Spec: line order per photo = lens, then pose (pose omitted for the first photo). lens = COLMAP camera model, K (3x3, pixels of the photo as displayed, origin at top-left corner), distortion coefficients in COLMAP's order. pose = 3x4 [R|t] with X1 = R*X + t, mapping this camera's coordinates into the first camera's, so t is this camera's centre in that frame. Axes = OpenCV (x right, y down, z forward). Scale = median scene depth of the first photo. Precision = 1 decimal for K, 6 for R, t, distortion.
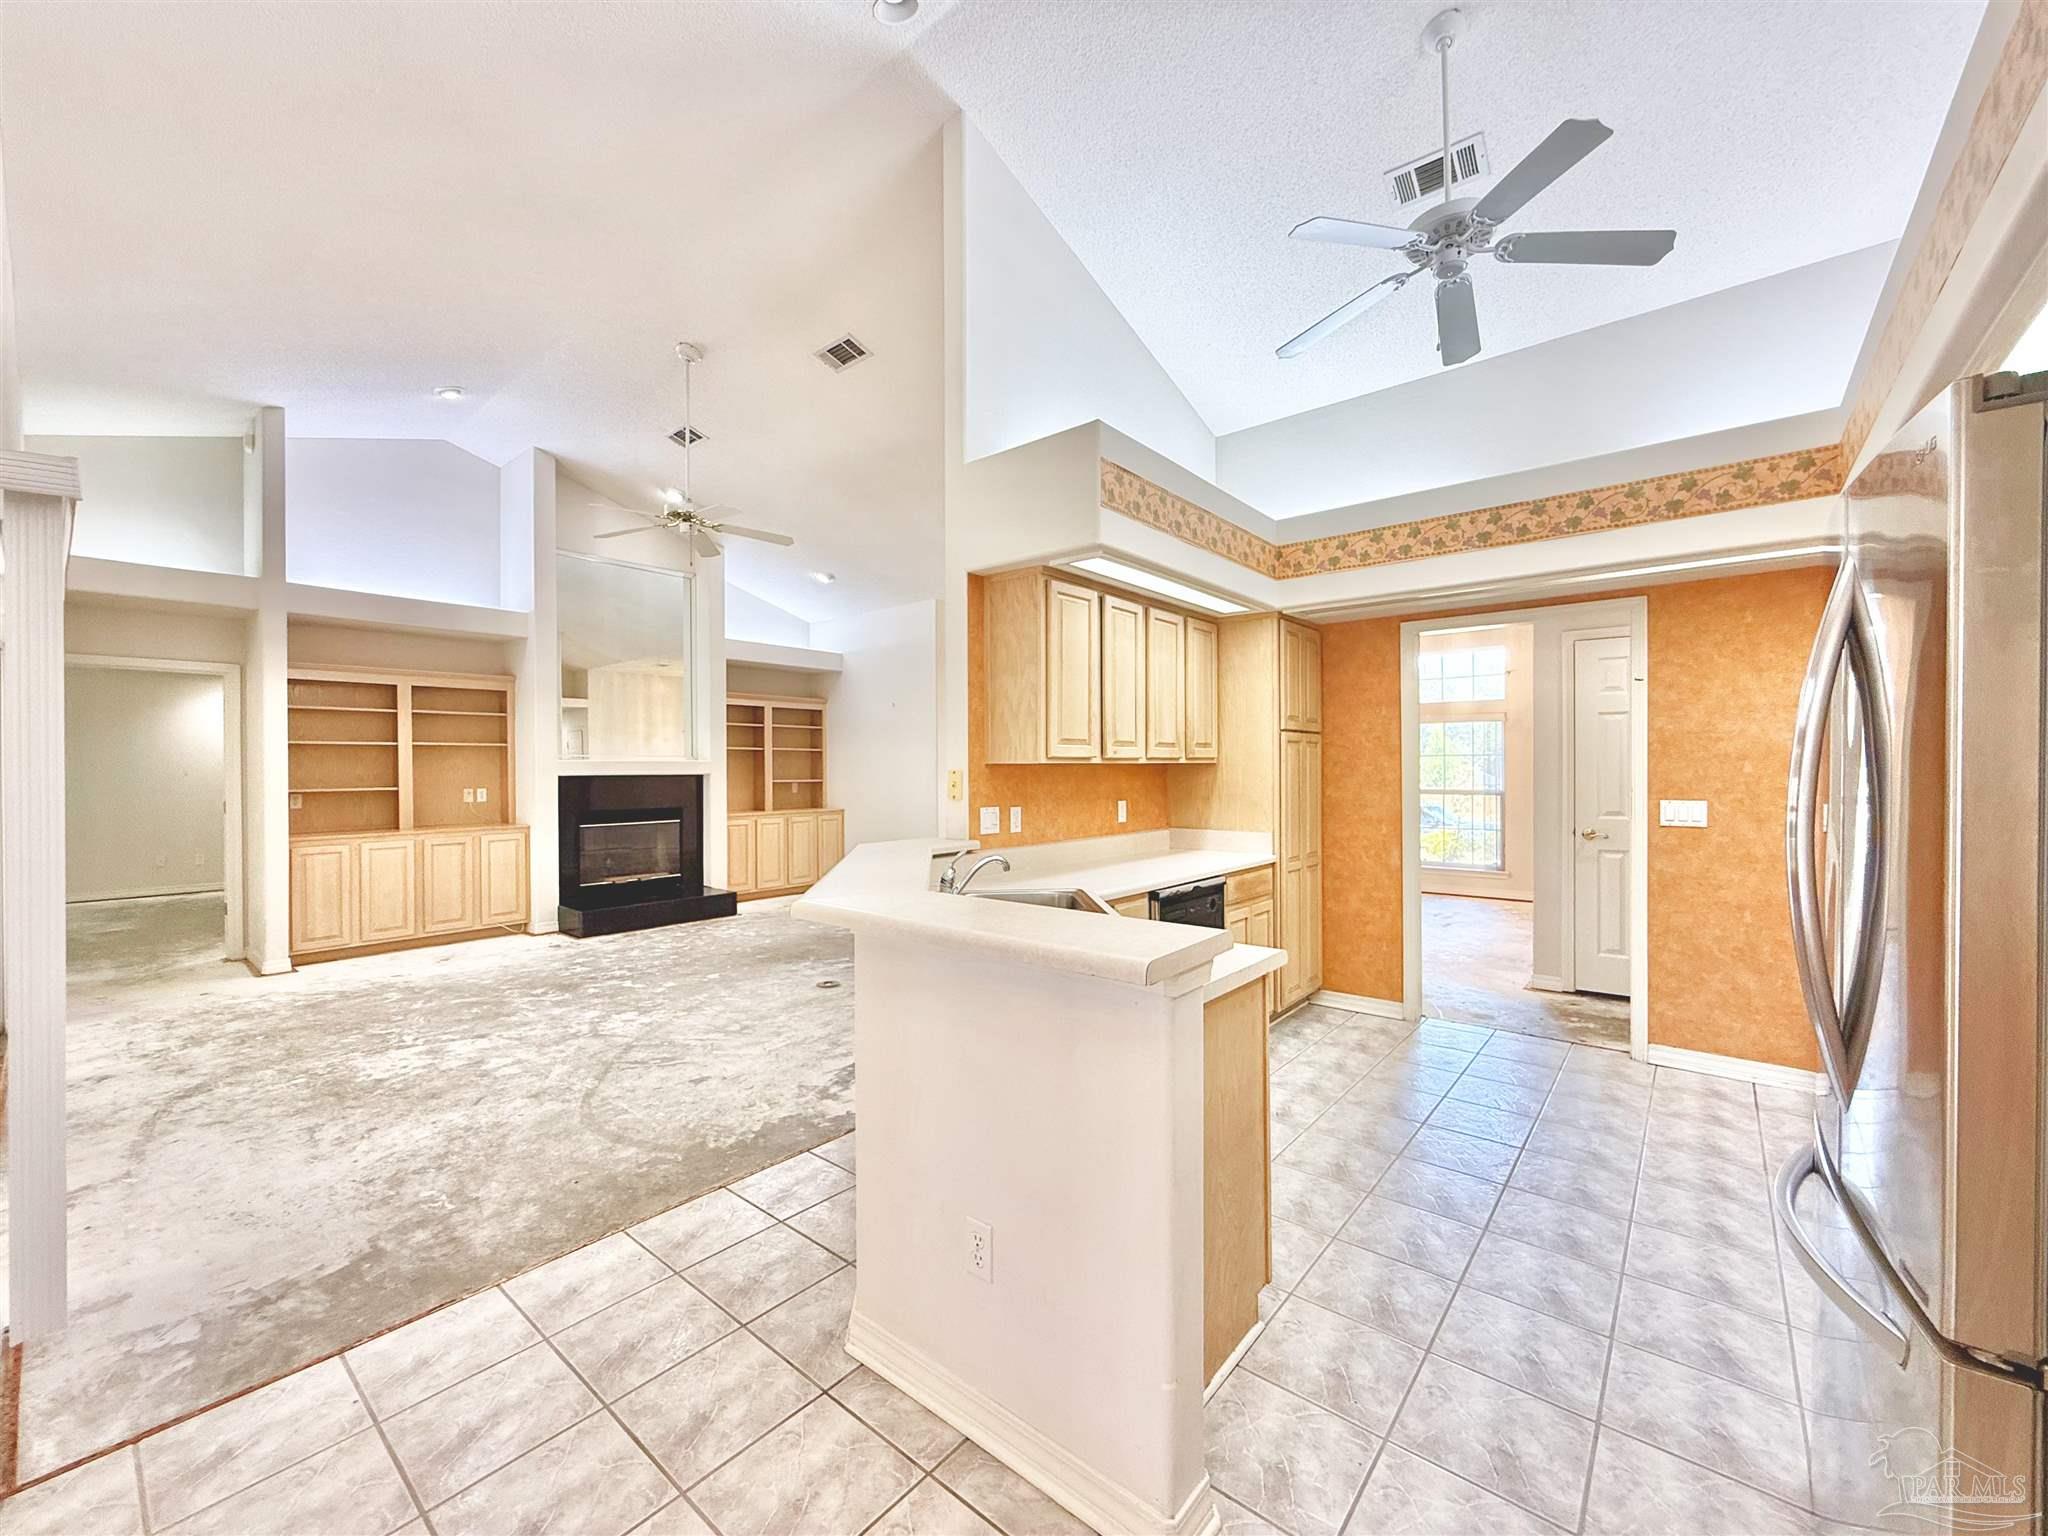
lens RADIAL K [[816.5, 0, 1018.9], [0, 816.5, 770.8], [0, 0, 1]] dist [0.000151, 0.000716]
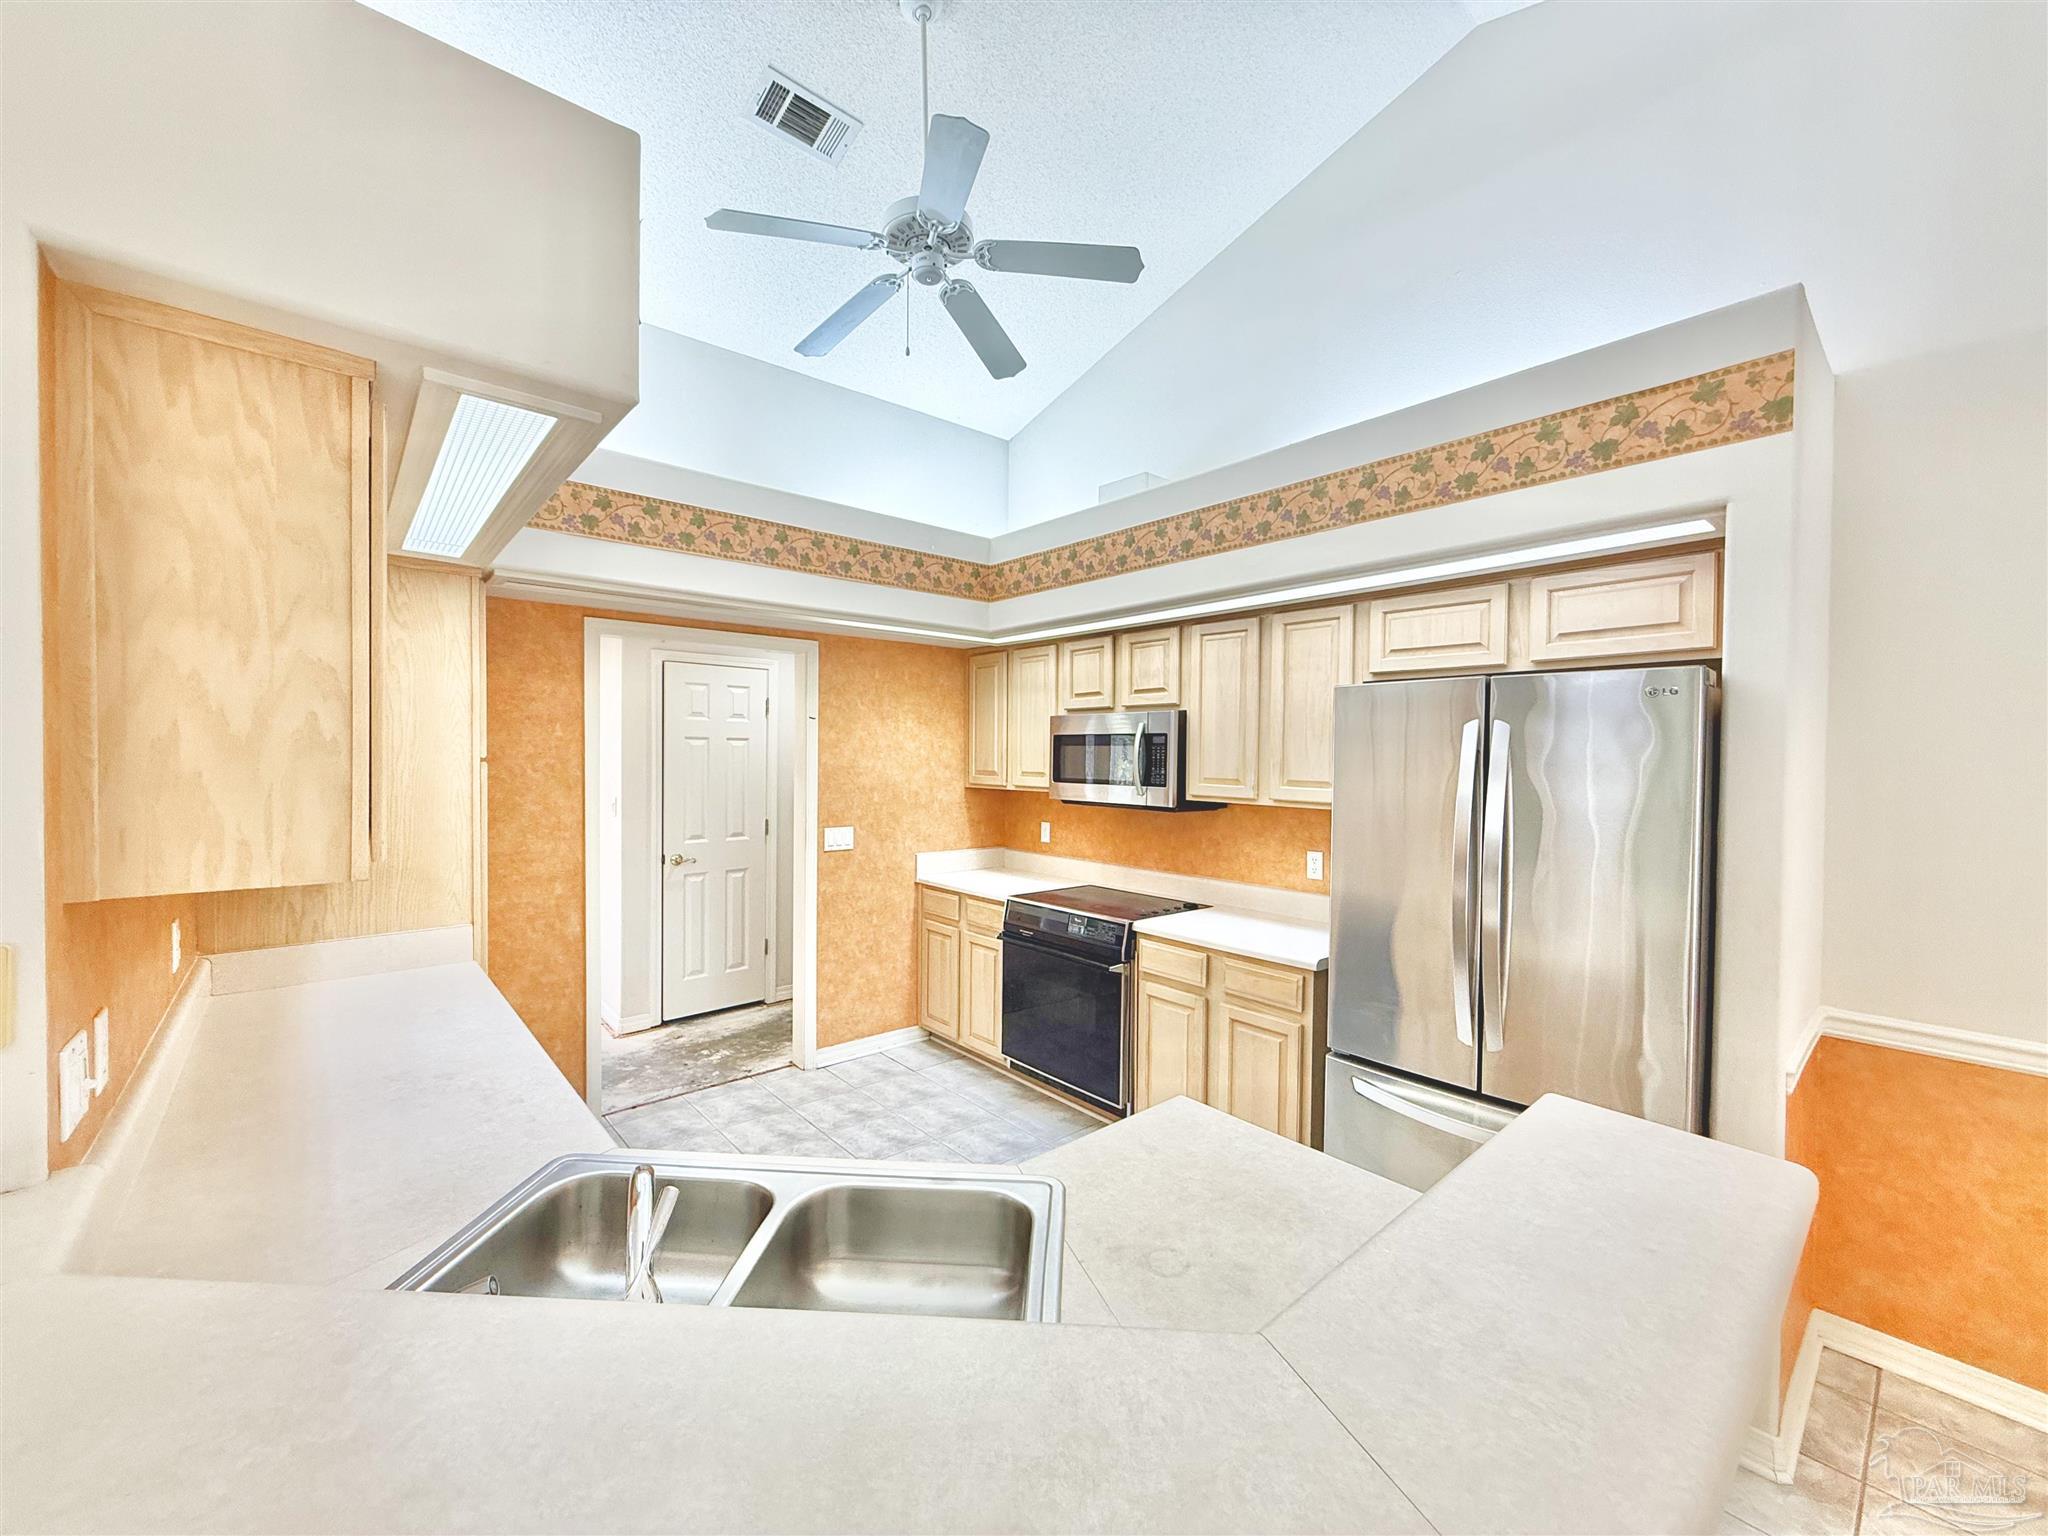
lens RADIAL K [[816.5, 0, 1016.8], [0, 816.5, 769.1], [0, 0, 1]] dist [0.000151, 0.000716]
pose [[0.163422, -0.011782, 0.986486, -0.259744], [-0.004173, 0.999911, 0.012634, -0.058233], [-0.986547, -0.006181, 0.163359, 0.552412]]
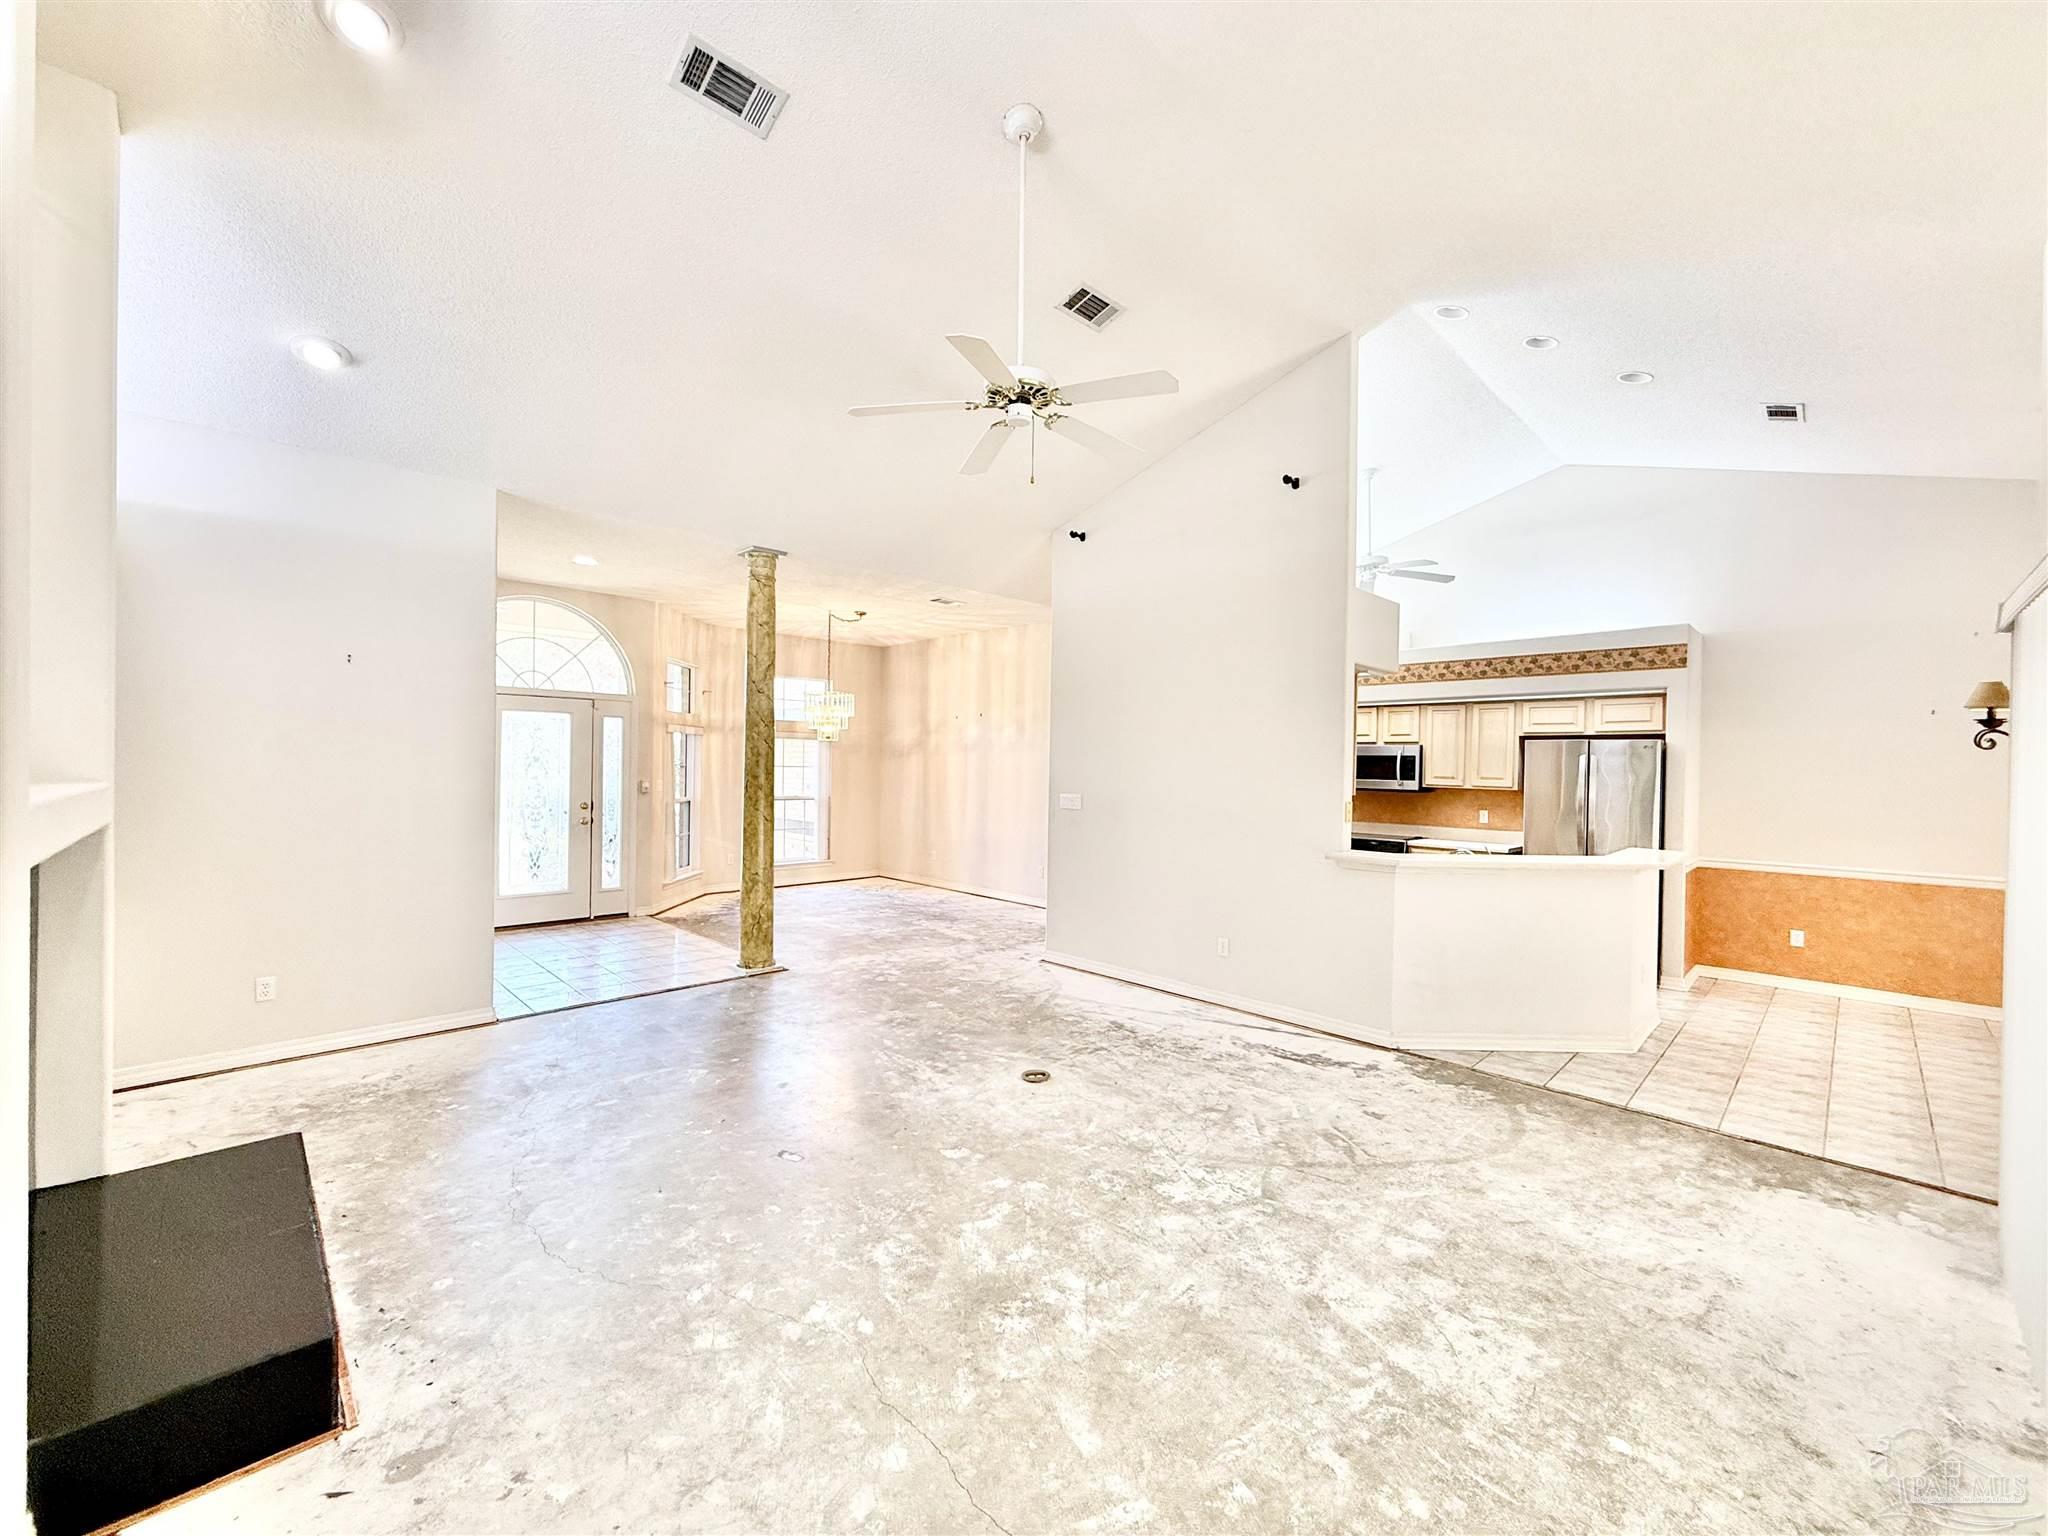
lens RADIAL K [[816.5, 0, 1017.3], [0, 816.5, 769.6], [0, 0, 1]] dist [0.000151, 0.000716]
pose [[0.104254, -0.000684, 0.994550, -1.389135], [-0.011134, 0.999936, 0.001855, -0.047079], [-0.994488, -0.011267, 0.104240, 1.285897]]
